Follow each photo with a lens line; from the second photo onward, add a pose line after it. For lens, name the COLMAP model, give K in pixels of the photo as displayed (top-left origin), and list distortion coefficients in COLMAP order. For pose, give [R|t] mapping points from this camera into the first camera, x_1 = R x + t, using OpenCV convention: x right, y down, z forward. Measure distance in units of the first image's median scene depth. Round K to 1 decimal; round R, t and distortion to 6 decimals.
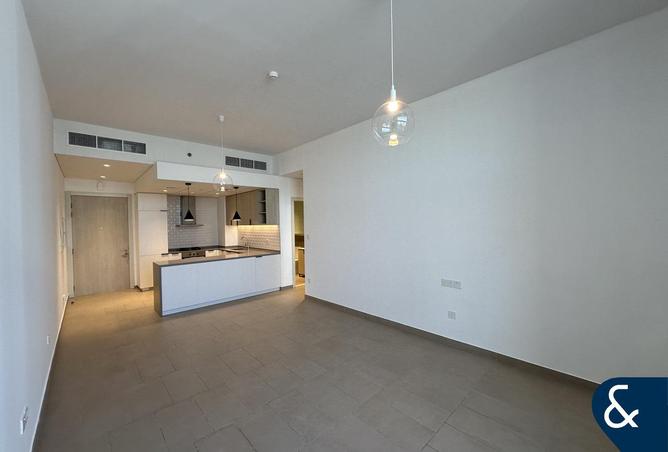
lens RADIAL K [[264.2, 0, 334.0], [0, 264.2, 226.0], [0, 0, 1]] dist [0.000515, 0.000072]
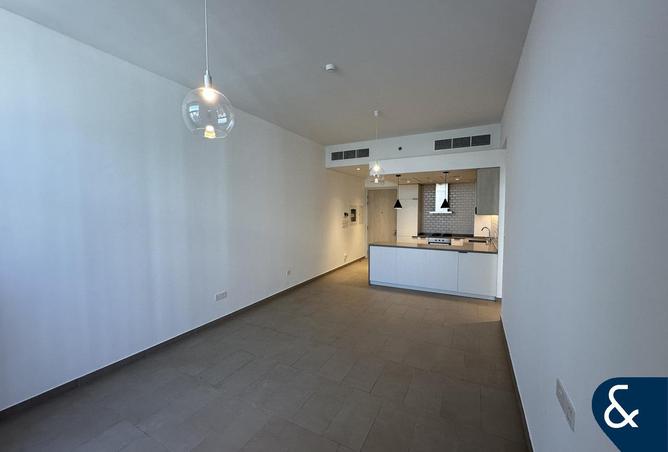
lens RADIAL K [[264.2, 0, 334.0], [0, 264.2, 226.0], [0, 0, 1]] dist [0.000515, 0.000072]
pose [[0.317030, 0.077642, -0.945232, 0.391641], [-0.021095, 0.996974, 0.074817, -0.022944], [0.948181, -0.003780, 0.317708, 0.354289]]
